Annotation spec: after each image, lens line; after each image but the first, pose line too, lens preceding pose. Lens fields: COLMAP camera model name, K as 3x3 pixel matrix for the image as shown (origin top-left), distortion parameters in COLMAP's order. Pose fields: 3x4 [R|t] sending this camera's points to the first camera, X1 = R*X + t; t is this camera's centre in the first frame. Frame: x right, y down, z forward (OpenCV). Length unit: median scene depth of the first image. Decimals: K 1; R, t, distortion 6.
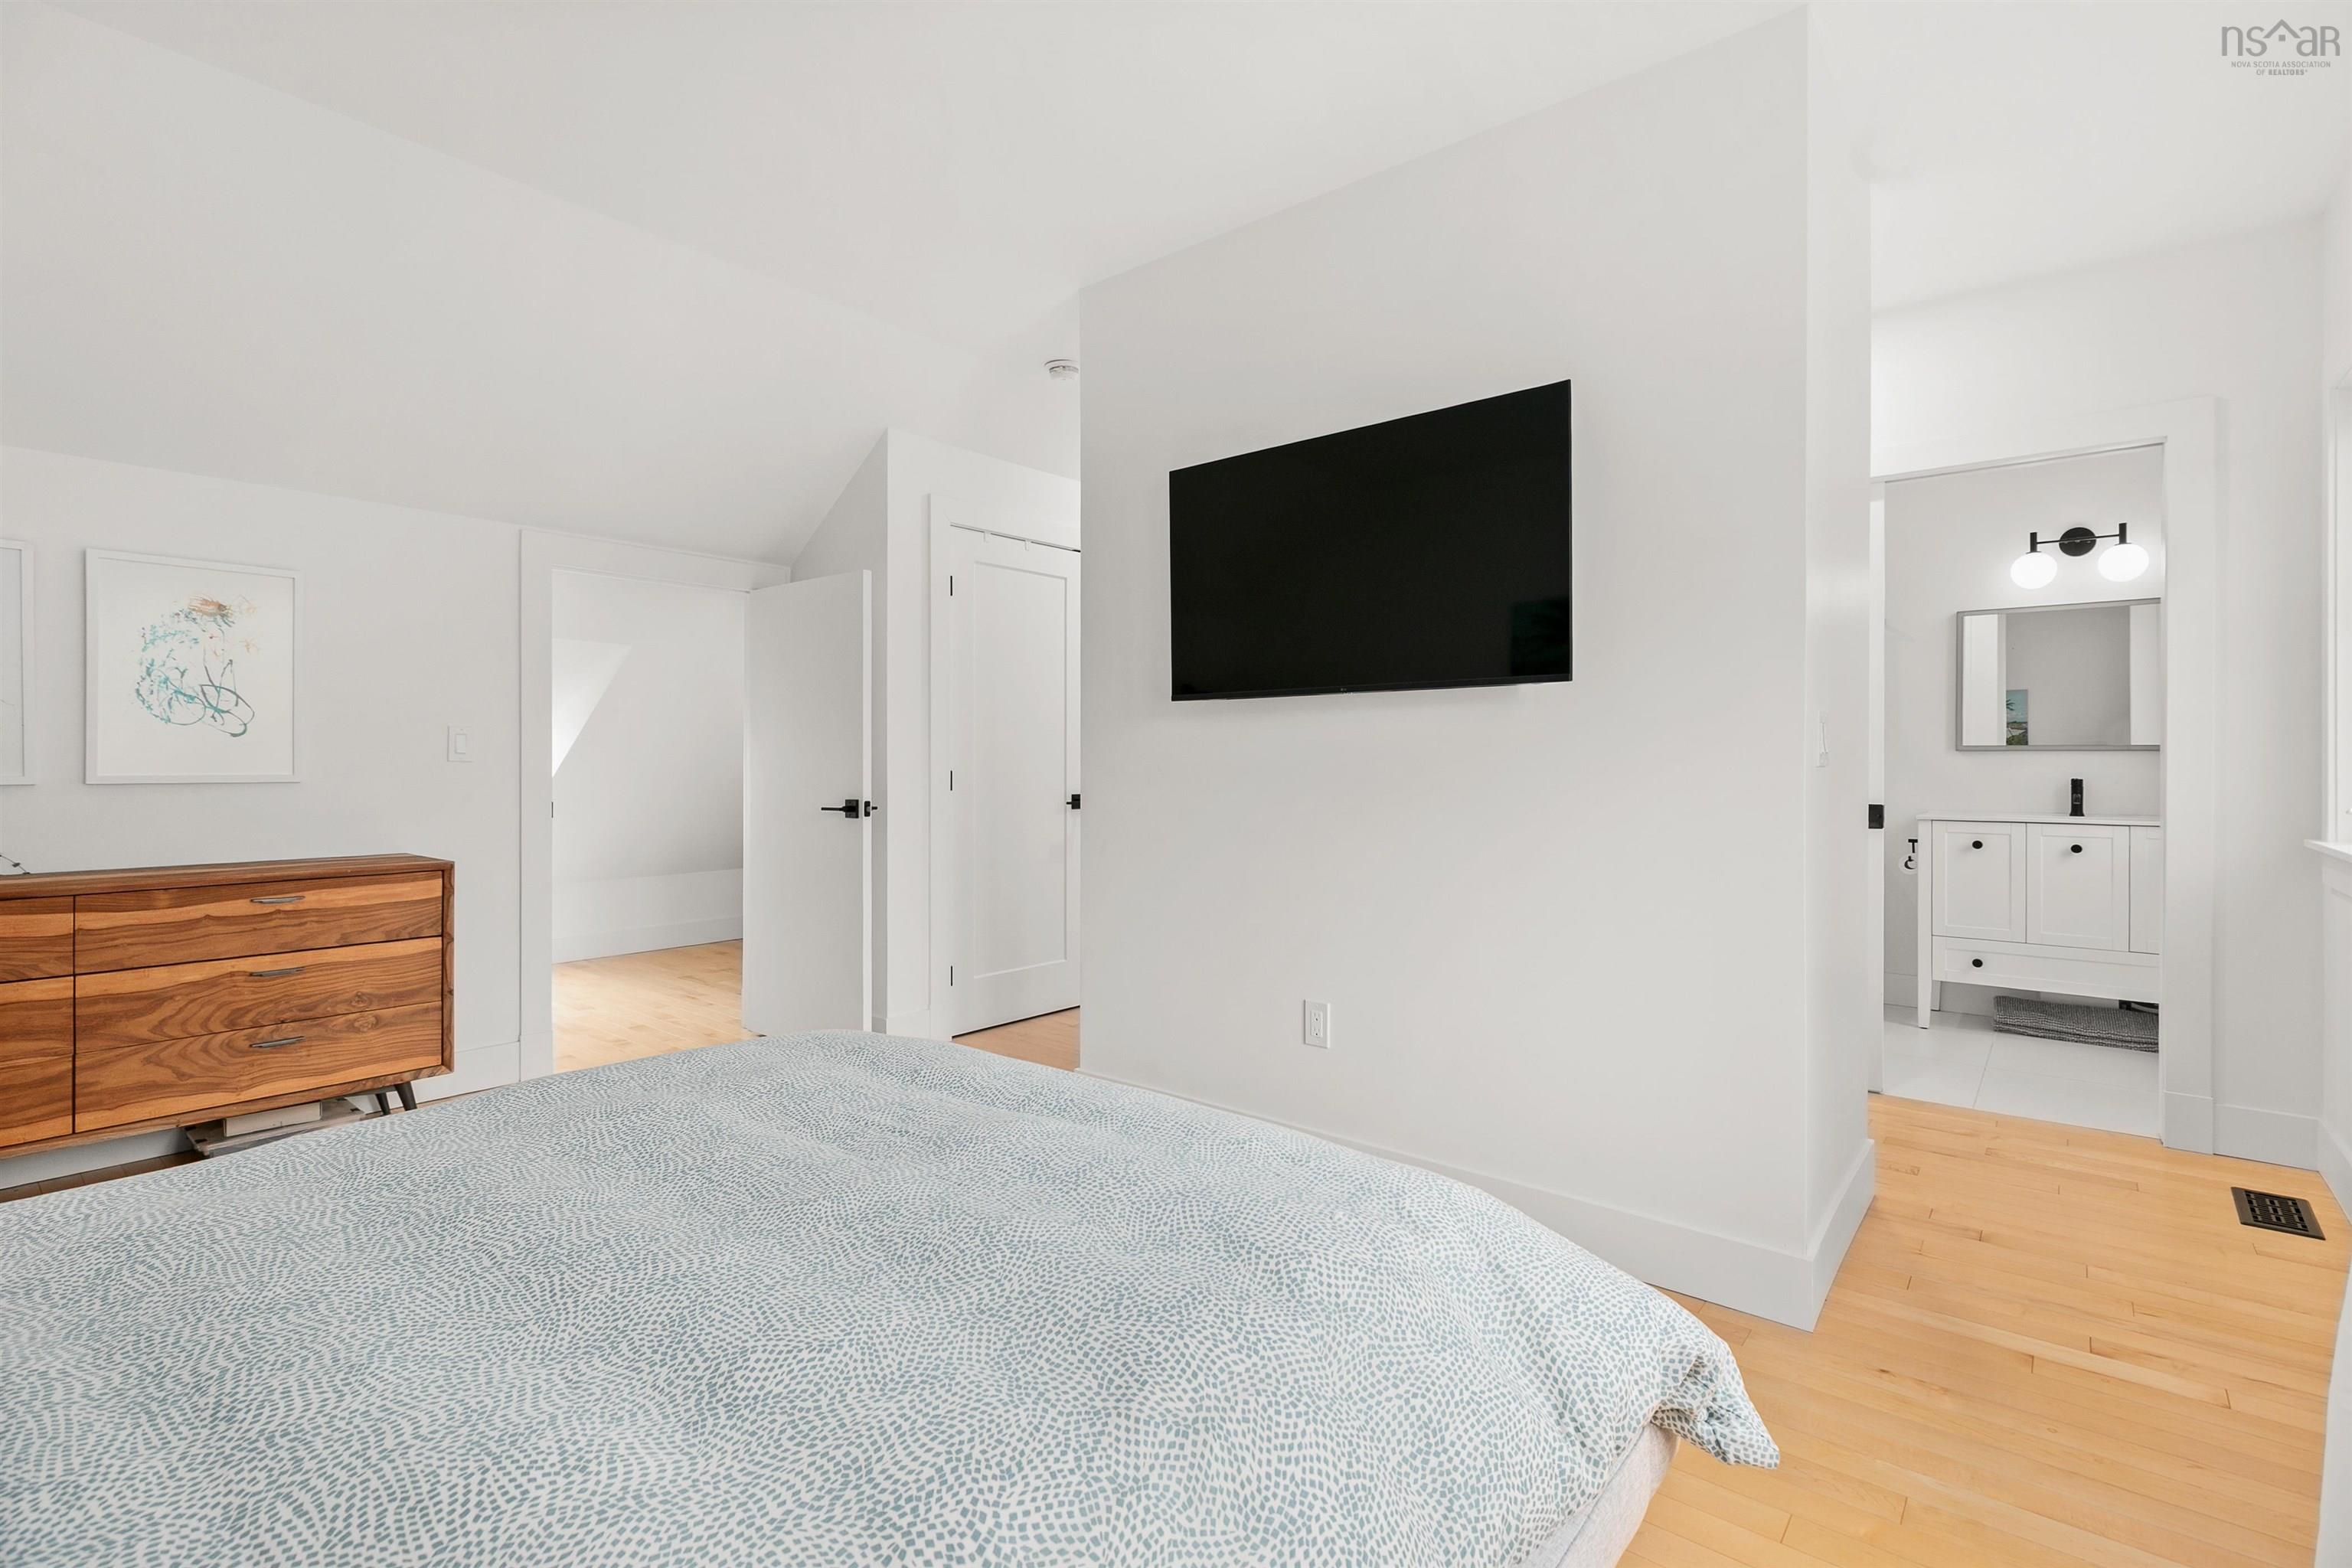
lens RADIAL K [[1052.3, 0, 1180.9], [0, 1052.3, 767.5], [0, 0, 1]] dist [0.001936, 0.000478]
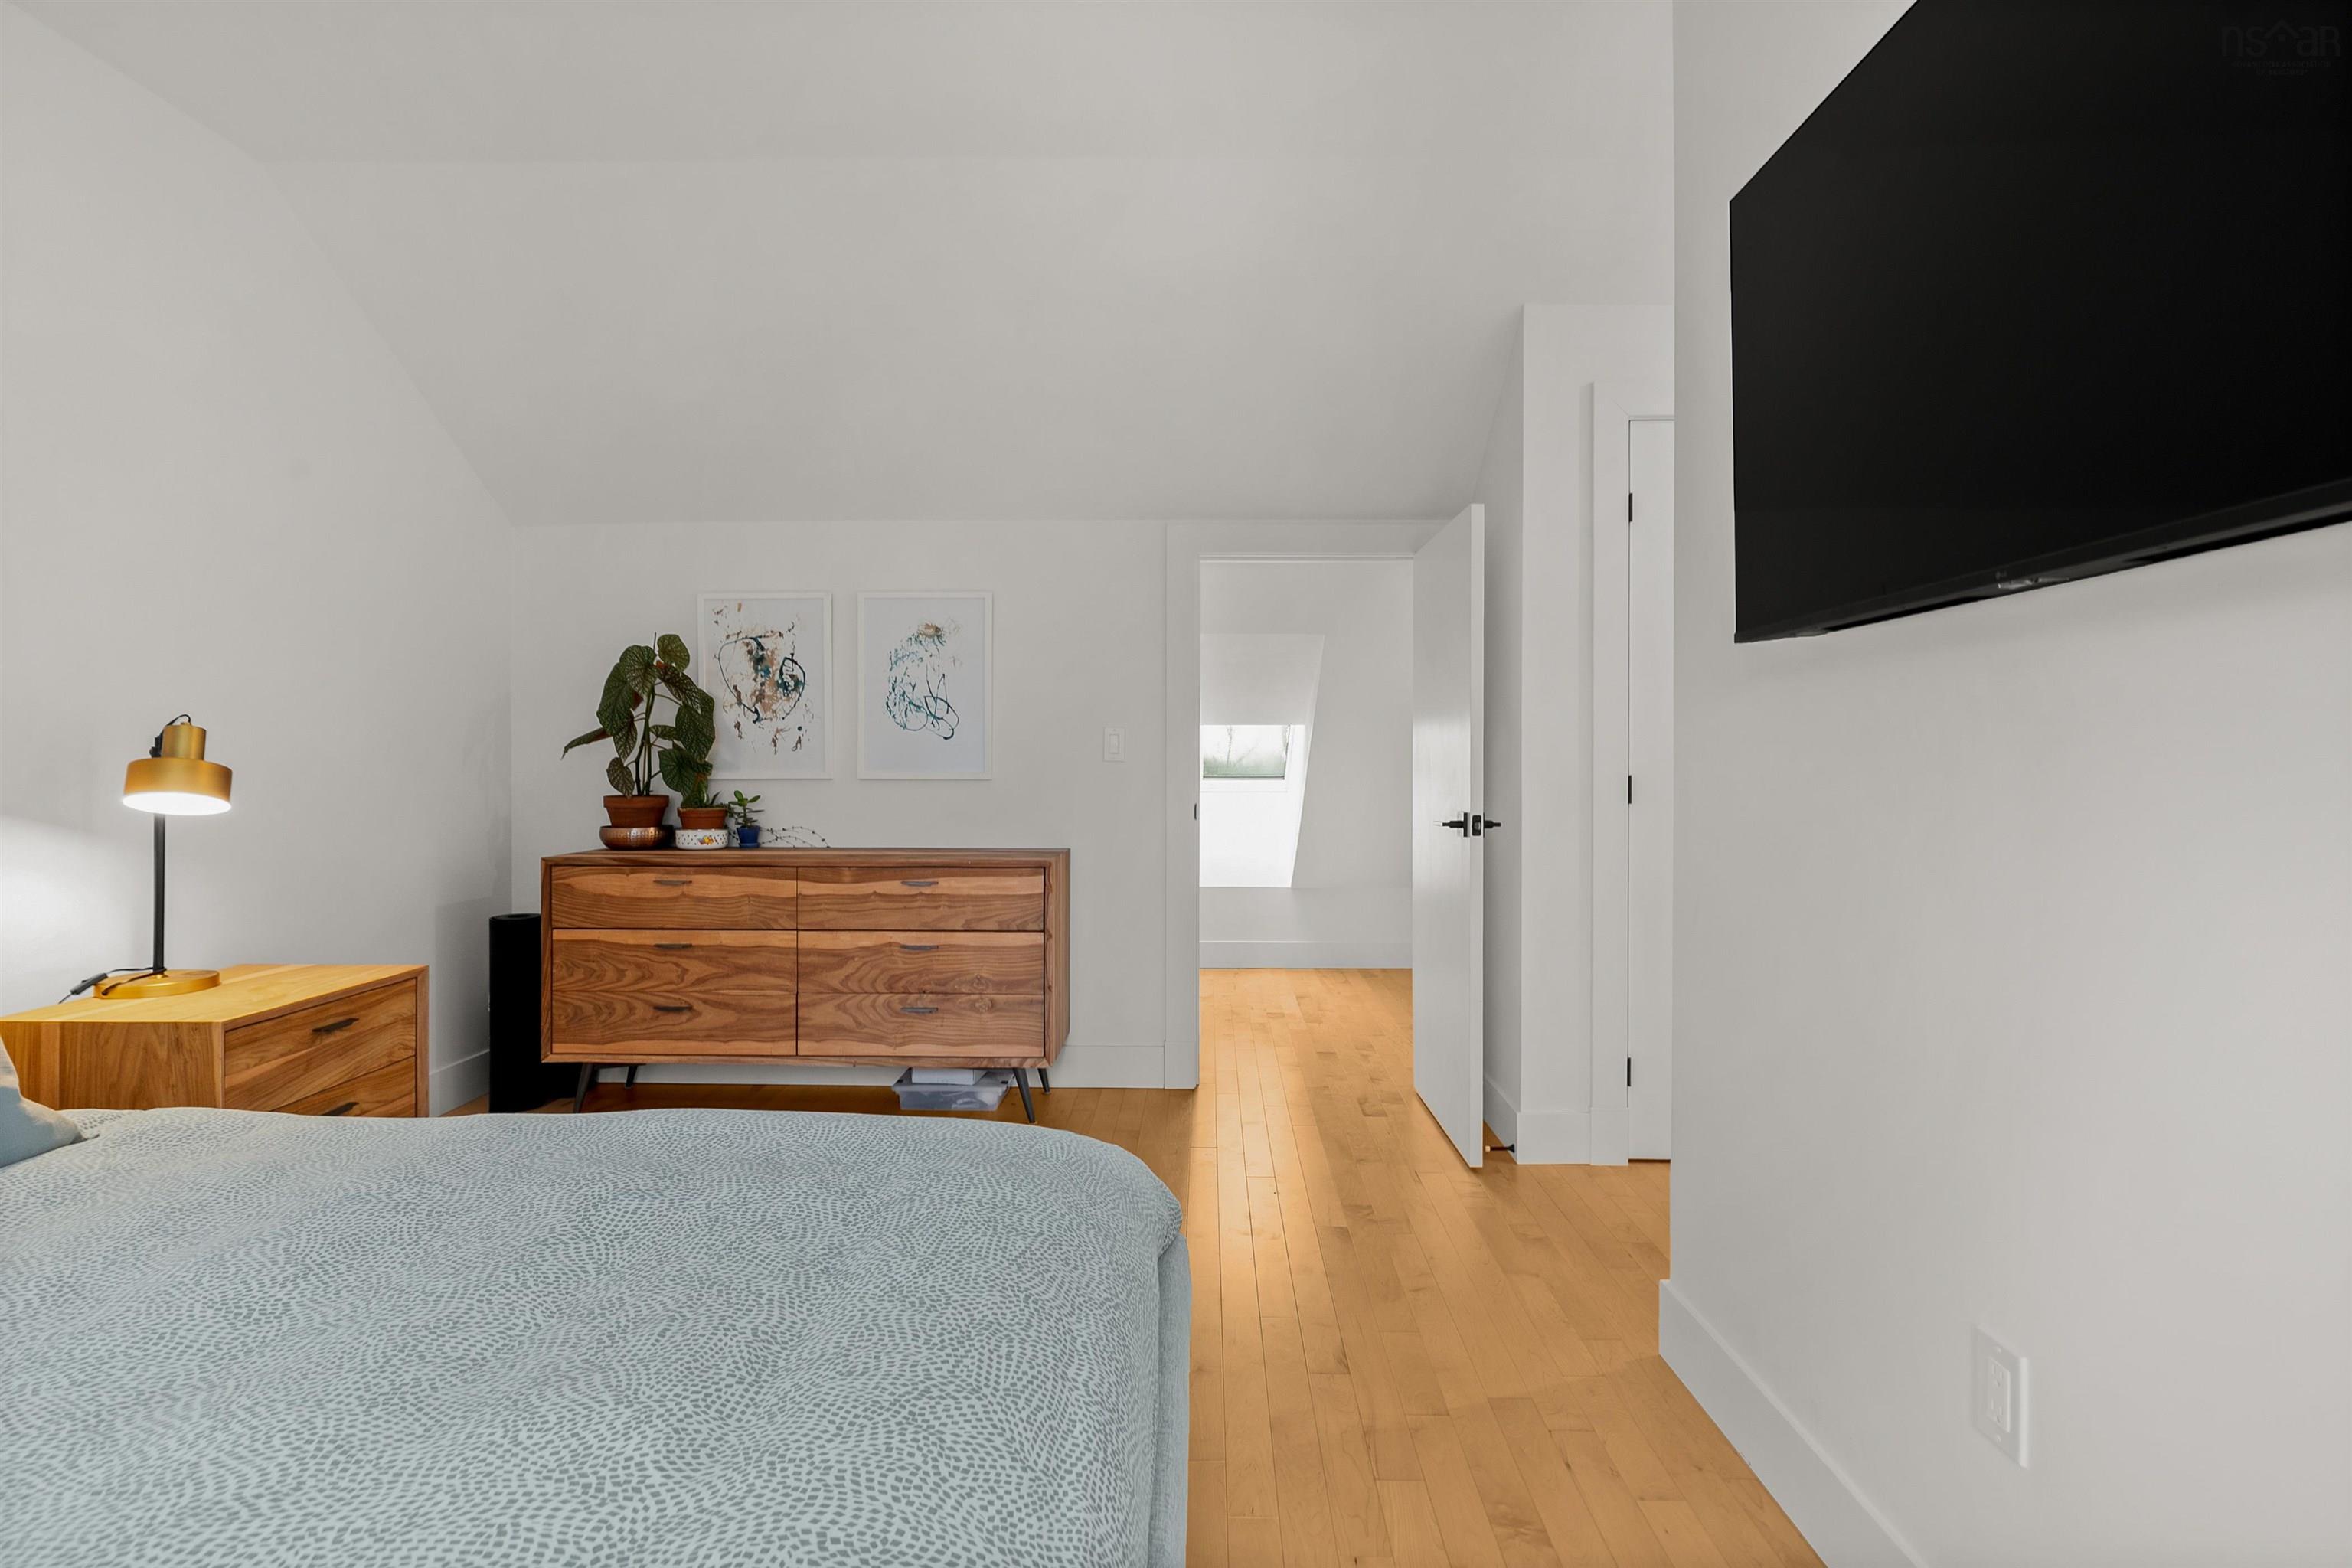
lens RADIAL K [[1133.8, 0, 1179.4], [0, 1133.8, 769.4], [0, 0, 1]] dist [-0.003341, -0.000008]
pose [[0.629893, 0.005950, -0.776659, 0.261191], [-0.006254, 0.999977, 0.002589, -0.001564], [0.776657, 0.003227, 0.629916, 0.451921]]
